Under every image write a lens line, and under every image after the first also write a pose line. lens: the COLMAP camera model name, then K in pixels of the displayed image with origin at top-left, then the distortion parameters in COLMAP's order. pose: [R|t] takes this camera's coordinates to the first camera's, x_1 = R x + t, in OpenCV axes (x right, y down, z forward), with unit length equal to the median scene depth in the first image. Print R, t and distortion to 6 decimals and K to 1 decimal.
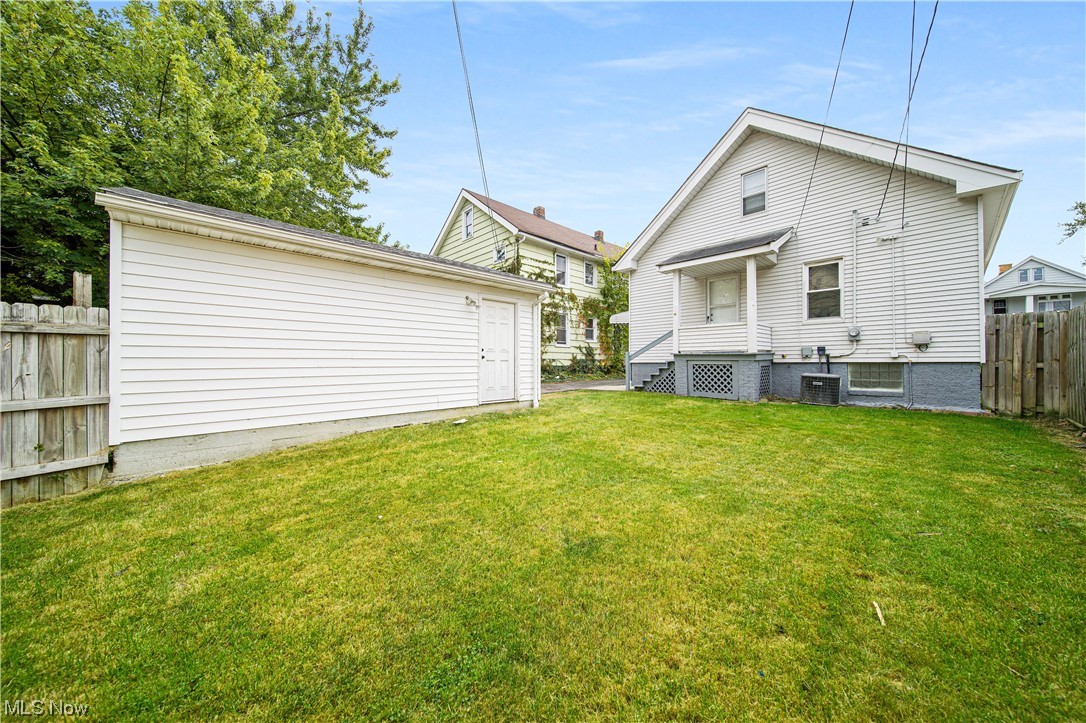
lens RADIAL K [[386.0, 0, 545.6], [0, 386.0, 356.9], [0, 0, 1]] dist [0.000095, -0.000004]
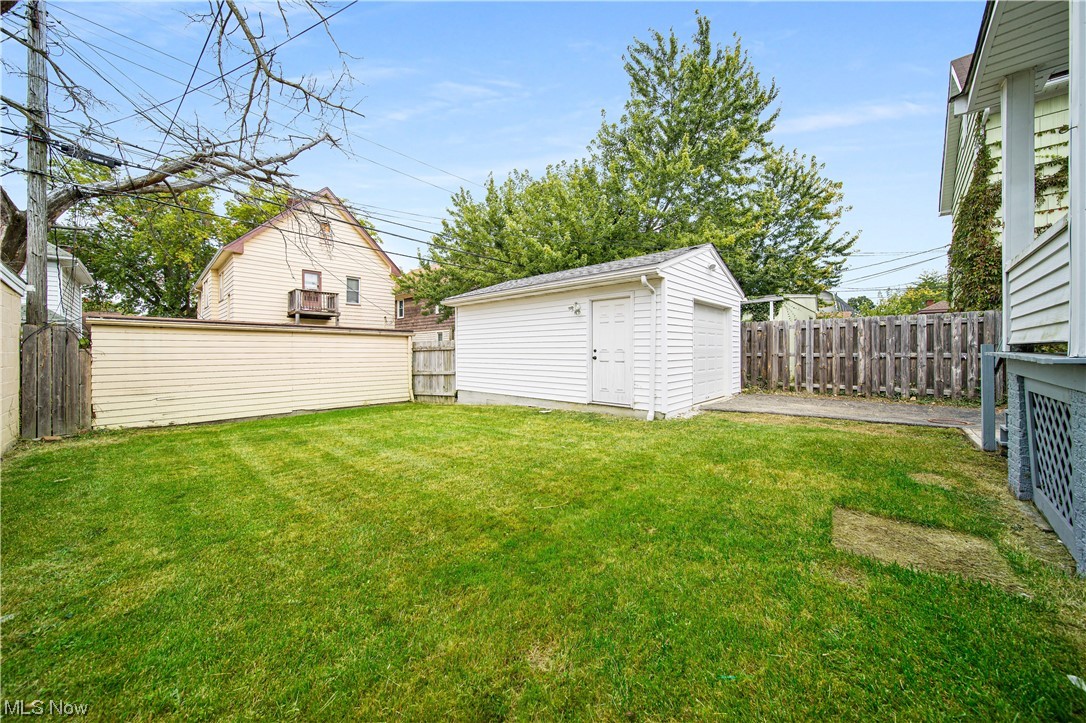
lens RADIAL K [[386.0, 0, 545.6], [0, 386.0, 356.9], [0, 0, 1]] dist [0.000095, -0.000004]
pose [[0.000342, 0.002306, -0.999997, 1.423496], [0.002354, 0.999995, 0.002307, -0.007202], [0.999997, -0.002355, 0.000336, 1.440557]]
